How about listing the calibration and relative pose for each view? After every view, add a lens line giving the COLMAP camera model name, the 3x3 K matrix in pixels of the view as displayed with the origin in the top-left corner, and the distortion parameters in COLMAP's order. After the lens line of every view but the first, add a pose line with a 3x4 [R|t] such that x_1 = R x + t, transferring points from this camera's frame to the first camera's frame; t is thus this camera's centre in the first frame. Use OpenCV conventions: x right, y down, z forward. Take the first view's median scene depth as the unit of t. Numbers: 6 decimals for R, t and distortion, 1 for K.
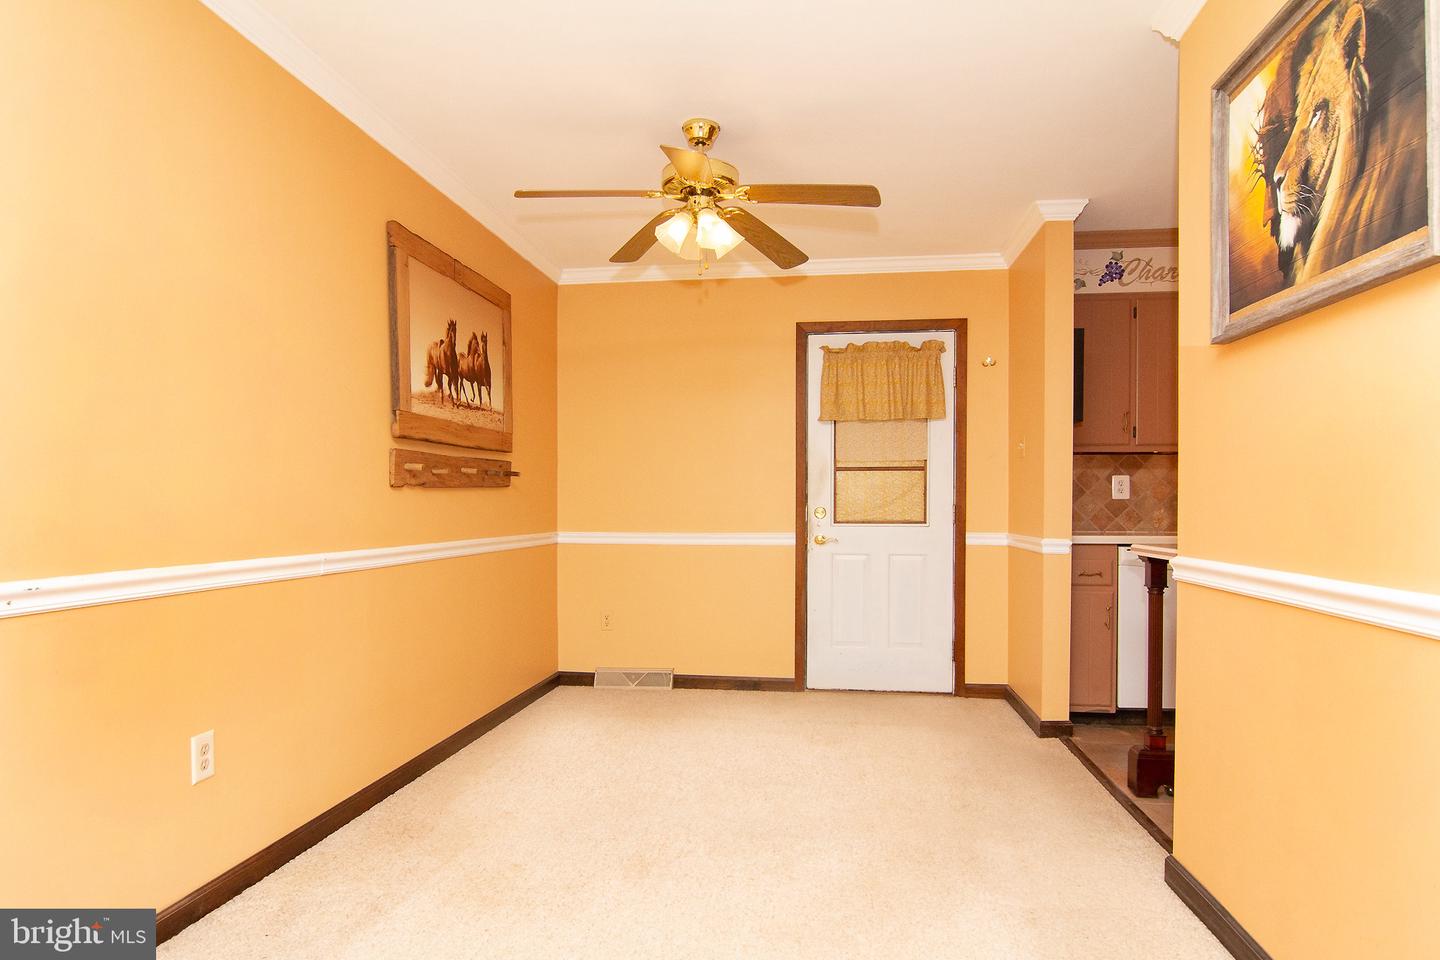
lens RADIAL K [[857.4, 0, 758.2], [0, 857.4, 485.4], [0, 0, 1]] dist [0.002916, -0.031394]
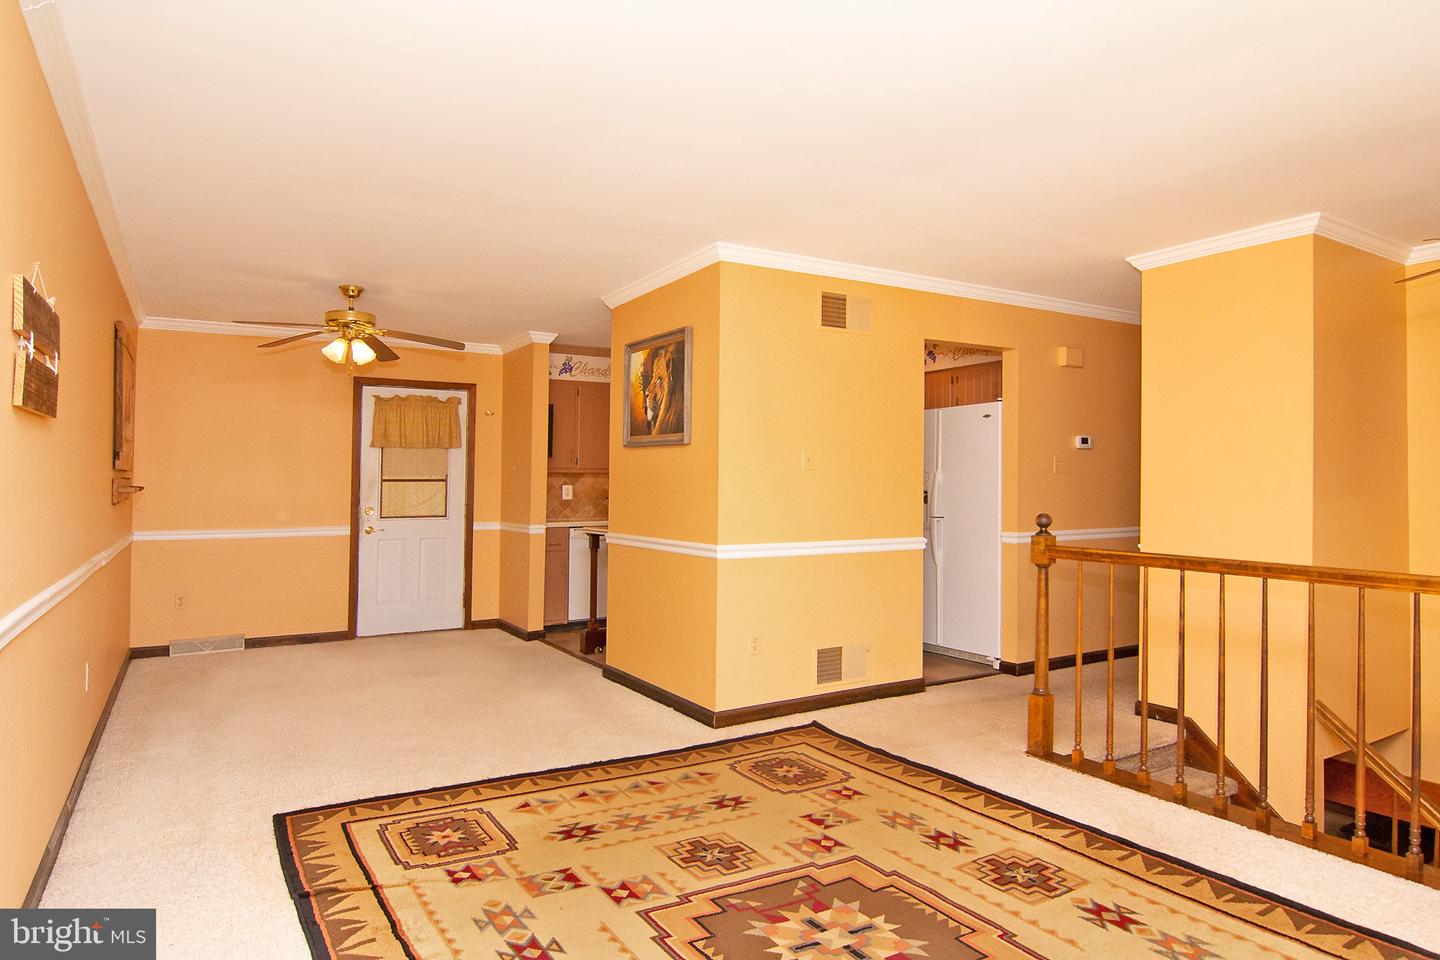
lens RADIAL K [[857.4, 0, 758.2], [0, 857.4, 485.4], [0, 0, 1]] dist [0.002916, -0.031394]
pose [[0.787752, -0.003600, 0.615982, -0.310432], [-0.008480, 0.999825, 0.016687, -0.042060], [-0.615934, -0.018369, 0.787583, -0.537068]]
